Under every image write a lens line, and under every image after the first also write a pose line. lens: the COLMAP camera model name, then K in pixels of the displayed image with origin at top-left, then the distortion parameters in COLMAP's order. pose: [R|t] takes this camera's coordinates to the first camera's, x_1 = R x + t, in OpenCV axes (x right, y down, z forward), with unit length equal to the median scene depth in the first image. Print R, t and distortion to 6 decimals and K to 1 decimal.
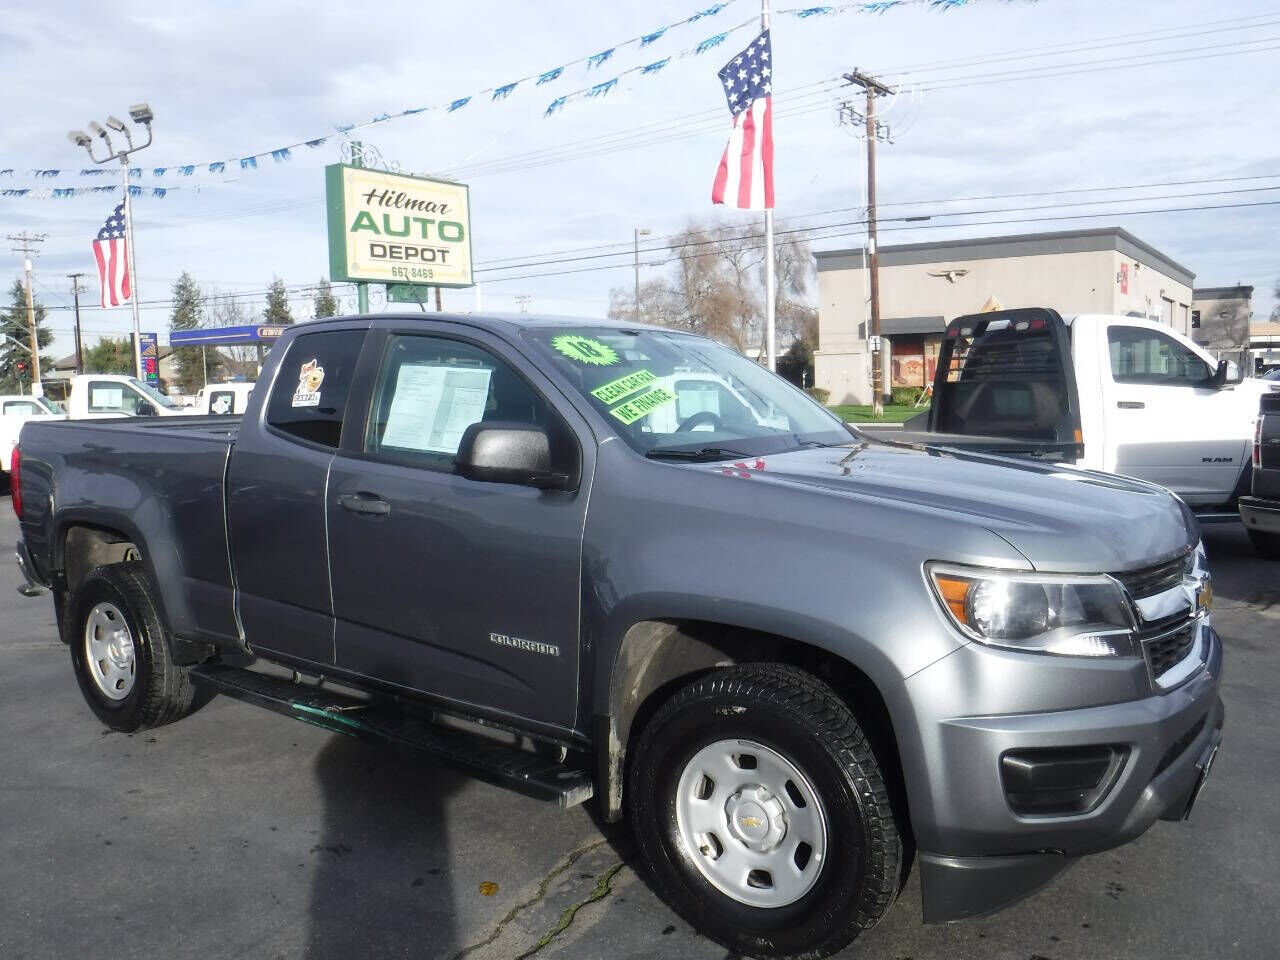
lens RADIAL K [[1054.6, 0, 640.0], [0, 1054.6, 480.0], [0, 0, 1]] dist [-0.078695, 0.019595]
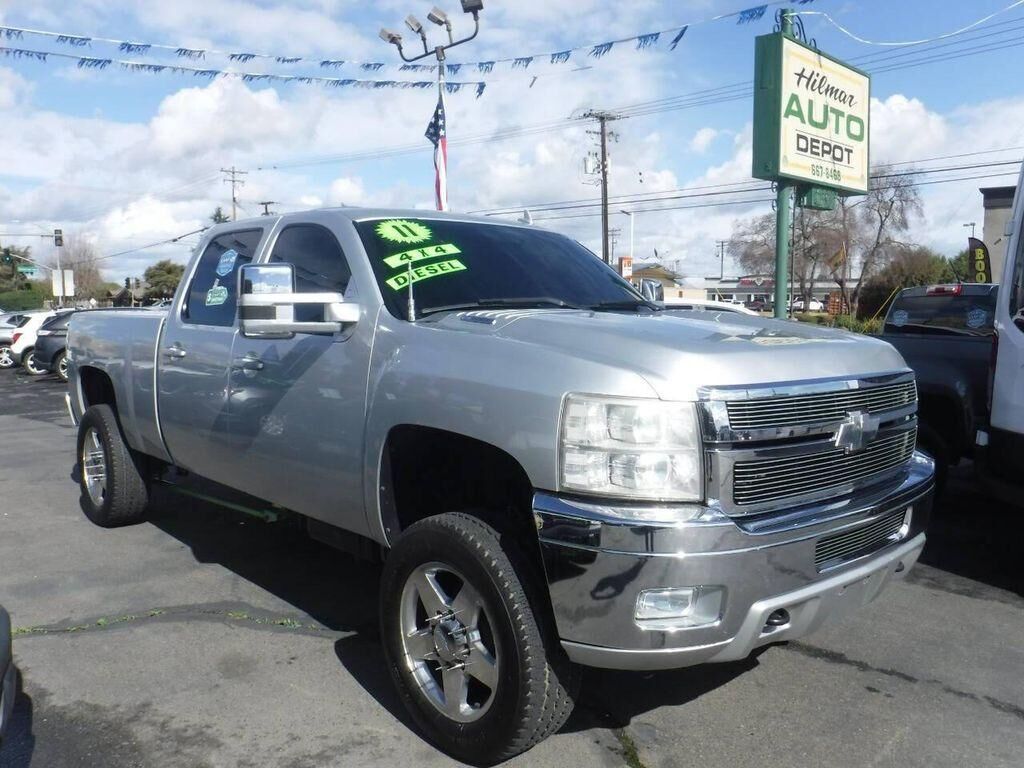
lens RADIAL K [[844.4, 0, 512.0], [0, 844.4, 384.0], [0, 0, 1]] dist [-0.072193, 0.012883]
pose [[0.983129, 0.048918, -0.176253, -0.331773], [-0.048198, 0.998803, 0.008368, -0.022467], [0.176451, 0.000268, 0.984309, 0.295058]]
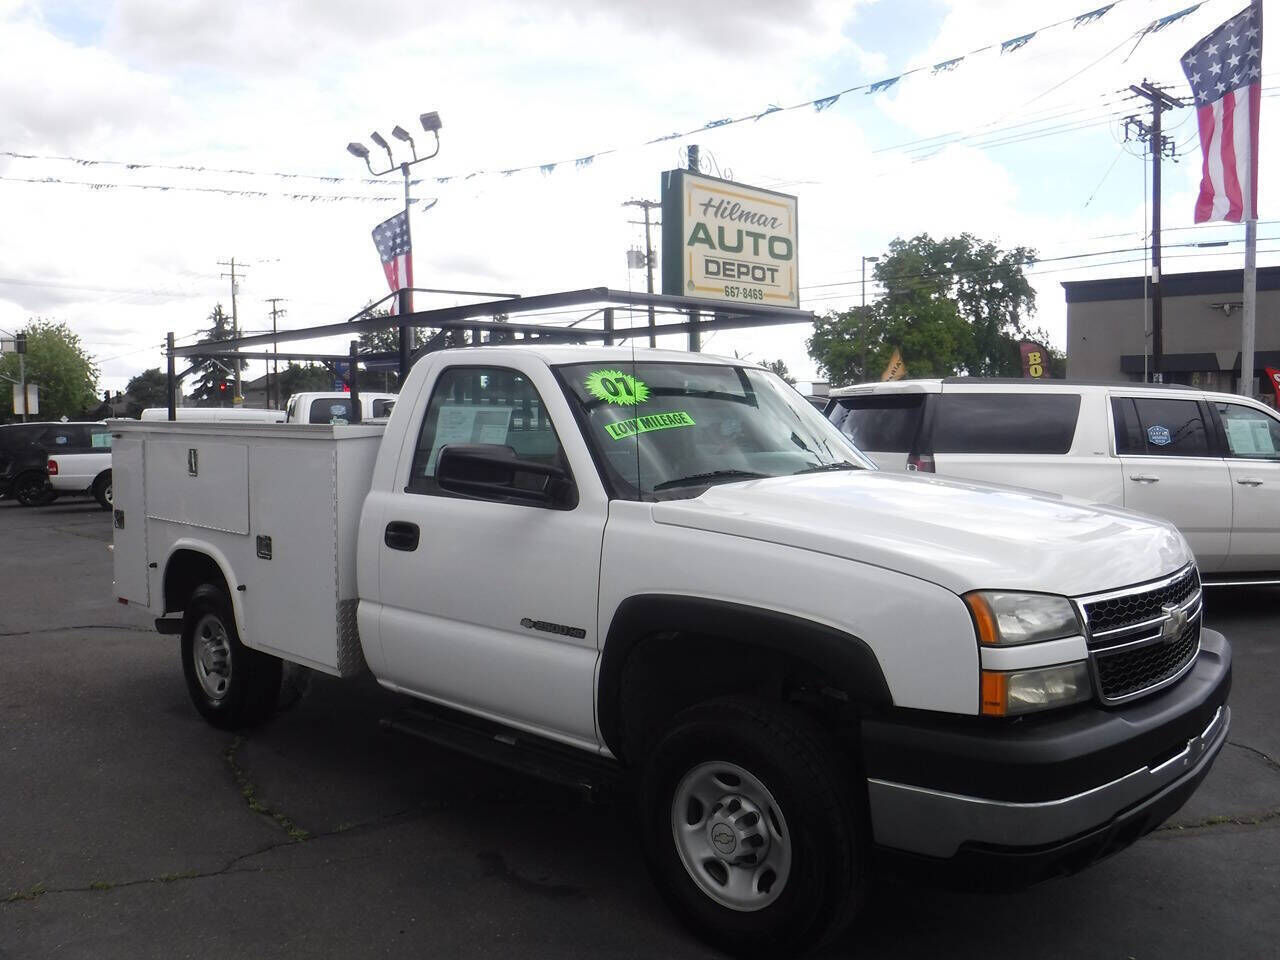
lens RADIAL K [[1053.8, 0, 639.2], [0, 1053.8, 487.1], [0, 0, 1]] dist [-0.066271, 0.005684]
pose [[0.989753, 0.029778, -0.139652, -0.171821], [-0.033001, 0.999238, -0.020820, -0.011235], [0.138925, 0.025216, 0.989982, 0.105127]]
